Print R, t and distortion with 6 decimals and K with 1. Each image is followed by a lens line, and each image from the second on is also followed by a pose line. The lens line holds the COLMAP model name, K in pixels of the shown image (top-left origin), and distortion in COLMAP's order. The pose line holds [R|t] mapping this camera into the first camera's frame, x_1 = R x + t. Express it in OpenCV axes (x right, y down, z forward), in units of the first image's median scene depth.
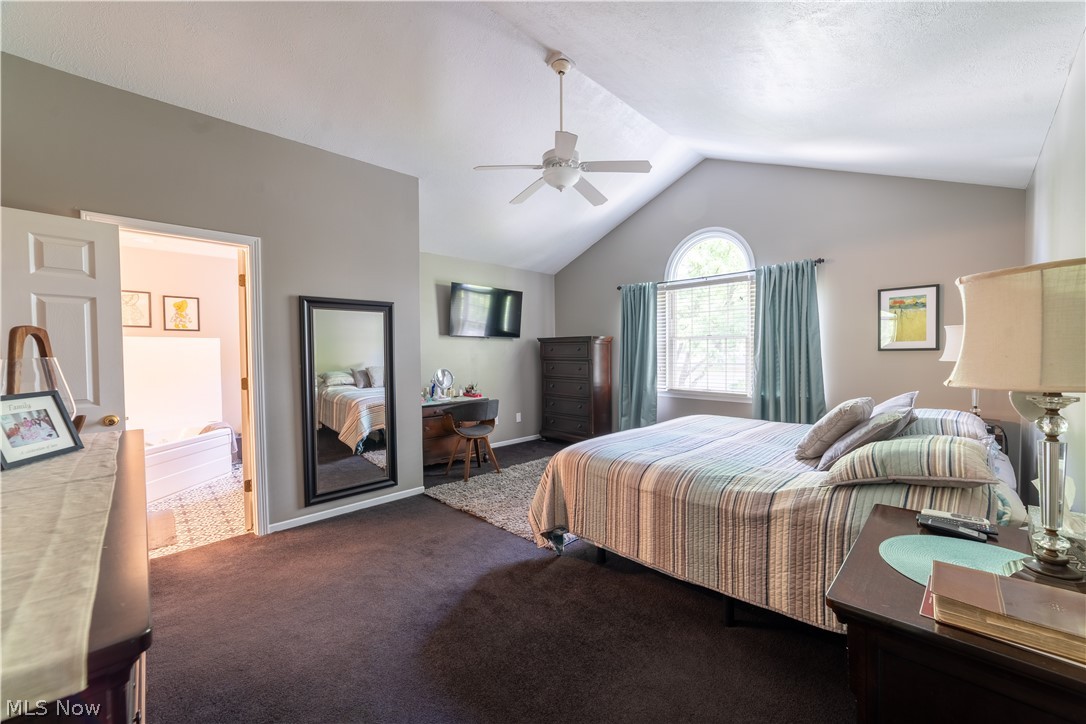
lens RADIAL K [[428.6, 0, 547.2], [0, 428.6, 360.6], [0, 0, 1]] dist [-0.008412, 0.000147]
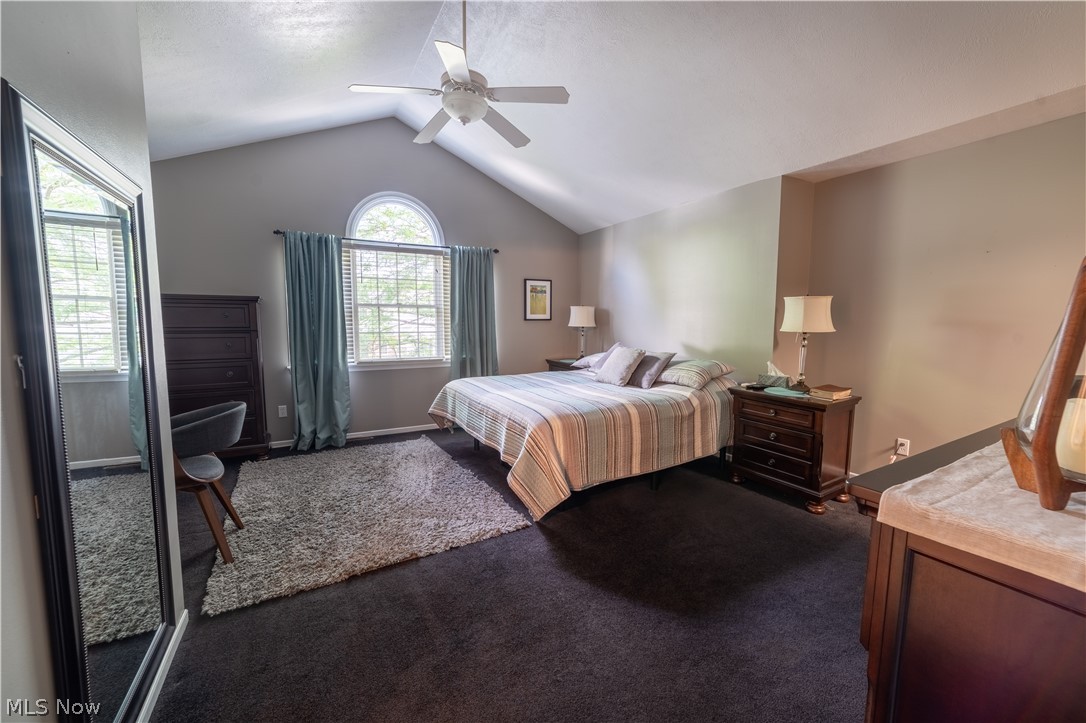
lens RADIAL K [[428.6, 0, 547.2], [0, 428.6, 360.1], [0, 0, 1]] dist [-0.008412, 0.000147]
pose [[0.250763, -0.078603, 0.964852, -0.570345], [0.018940, 0.996906, 0.076292, 0.002224], [-0.967863, -0.000857, 0.251475, 0.479383]]
